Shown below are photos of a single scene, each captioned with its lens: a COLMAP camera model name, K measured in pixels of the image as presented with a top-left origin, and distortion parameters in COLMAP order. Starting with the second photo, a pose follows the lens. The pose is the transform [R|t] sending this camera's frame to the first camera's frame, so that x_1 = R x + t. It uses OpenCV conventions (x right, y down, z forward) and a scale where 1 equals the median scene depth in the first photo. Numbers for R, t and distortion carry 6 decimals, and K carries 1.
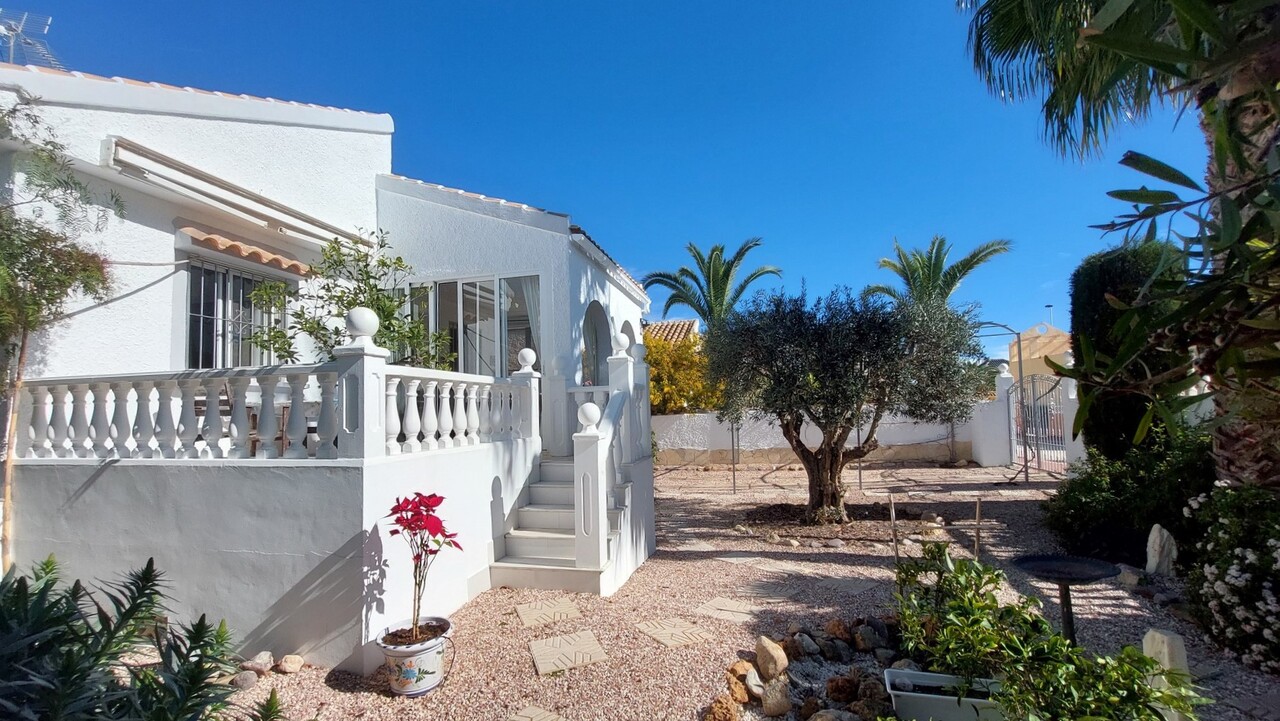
lens RADIAL K [[535.9, 0, 639.9], [0, 535.9, 379.4], [0, 0, 1]] dist [-0.012972, -0.000077]
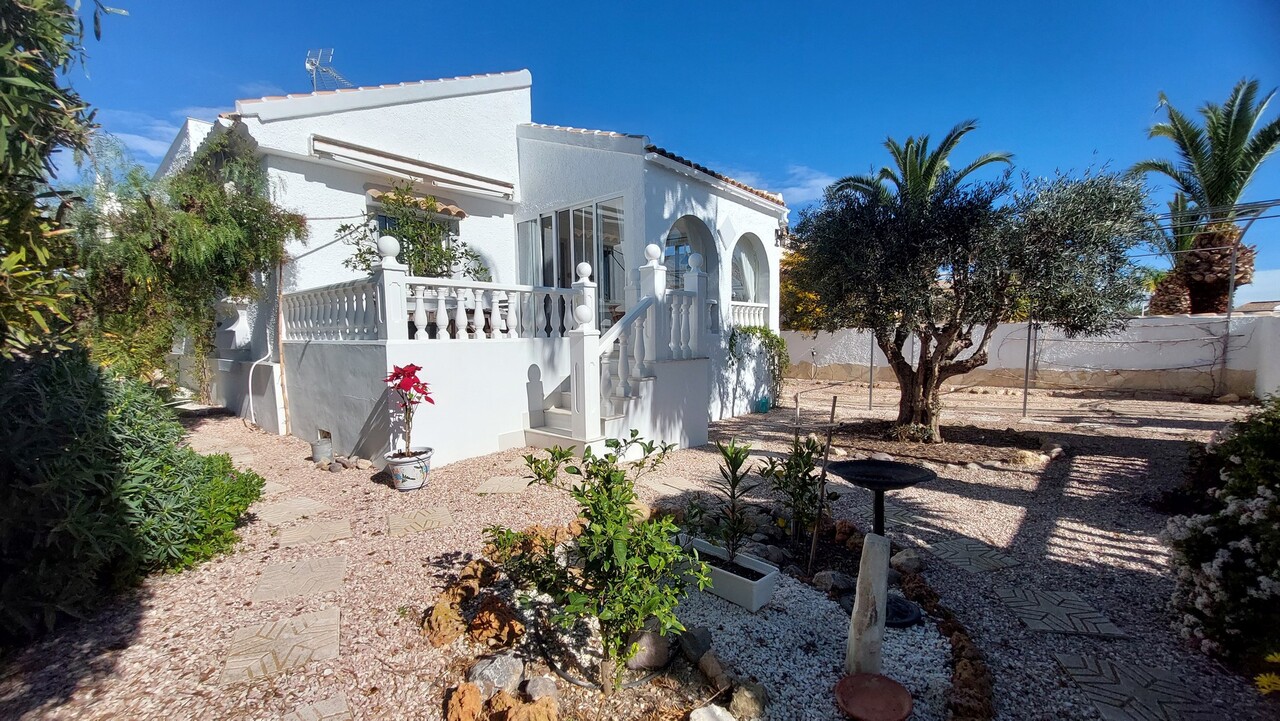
lens RADIAL K [[506.5, 0, 635.8], [0, 506.5, 380.2], [0, 0, 1]] dist [-0.011829, -0.000033]
pose [[0.886849, 0.057693, -0.458444, 0.349871], [0.015325, 0.987956, 0.153976, 0.024244], [0.461806, -0.143579, 0.875283, 0.028322]]
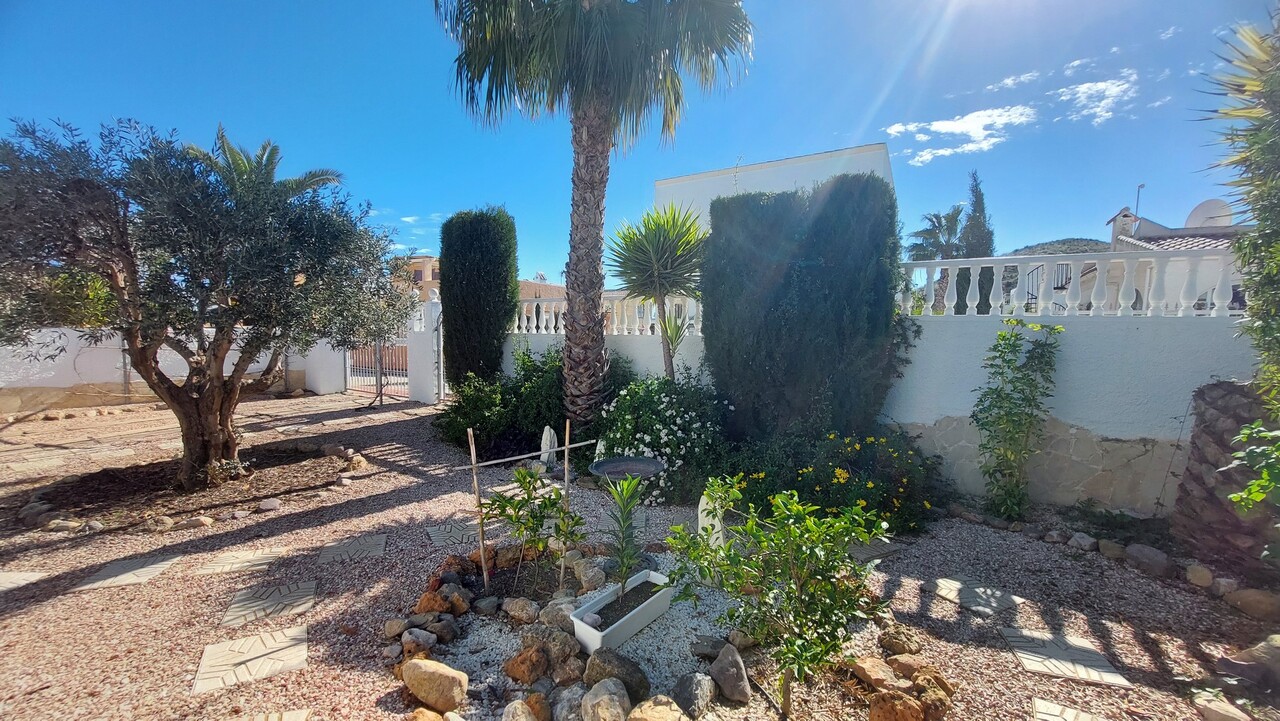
lens RADIAL K [[506.5, 0, 635.8], [0, 506.5, 380.2], [0, 0, 1]] dist [-0.011829, -0.000033]
pose [[0.325930, -0.042141, 0.944454, -0.123225], [-0.086438, 0.993493, 0.074158, 0.028061], [-0.941434, -0.105807, 0.320166, 0.266951]]
